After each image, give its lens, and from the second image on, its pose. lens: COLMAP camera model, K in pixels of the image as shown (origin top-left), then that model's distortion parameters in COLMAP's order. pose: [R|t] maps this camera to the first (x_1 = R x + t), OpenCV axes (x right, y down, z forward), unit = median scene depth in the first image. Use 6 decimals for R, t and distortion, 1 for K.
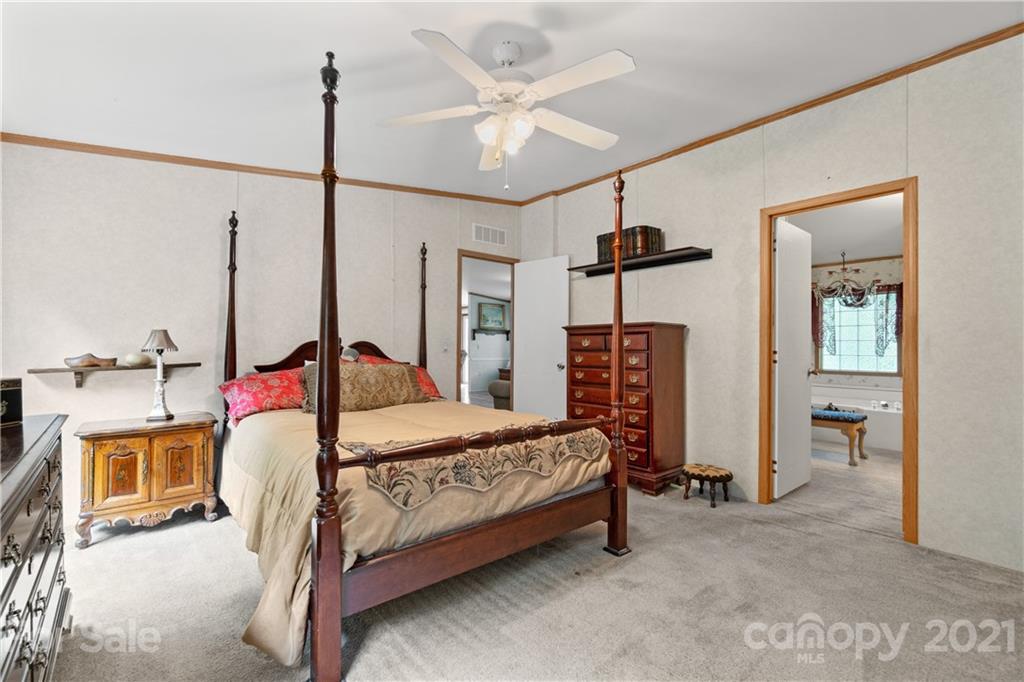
lens RADIAL K [[448.7, 0, 509.0], [0, 448.7, 342.7], [0, 0, 1]] dist [-0.002300, -0.000549]
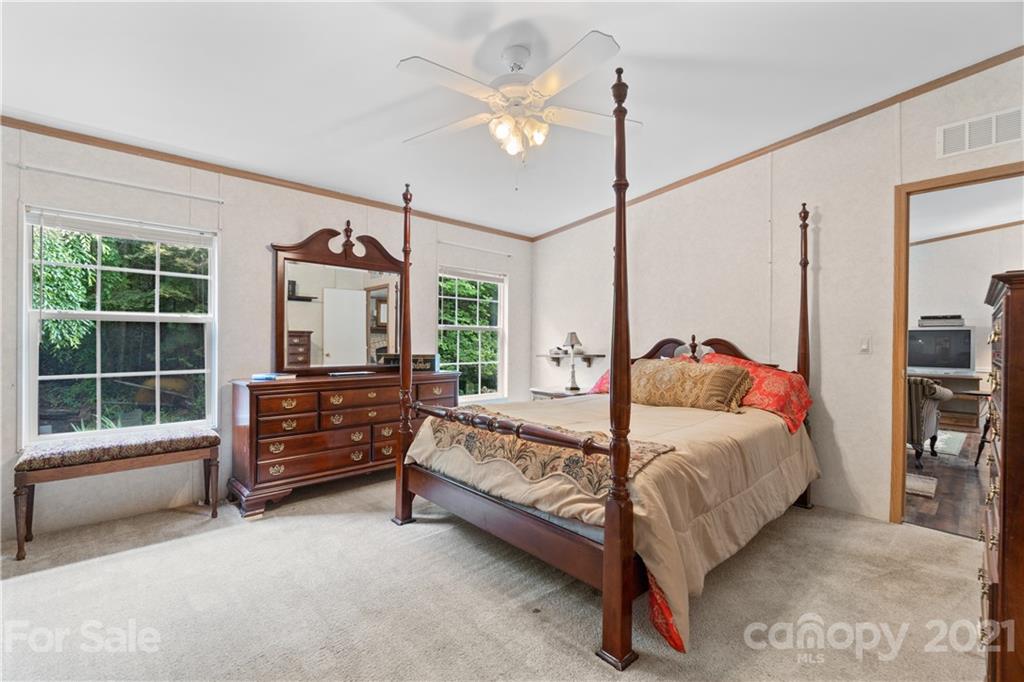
lens RADIAL K [[448.7, 0, 509.0], [0, 448.7, 342.7], [0, 0, 1]] dist [-0.002300, -0.000549]
pose [[0.022487, -0.000890, -0.999747, 0.747986], [-0.000064, 1.000000, -0.000892, 0.008671], [0.999747, 0.000084, 0.022487, 0.698740]]
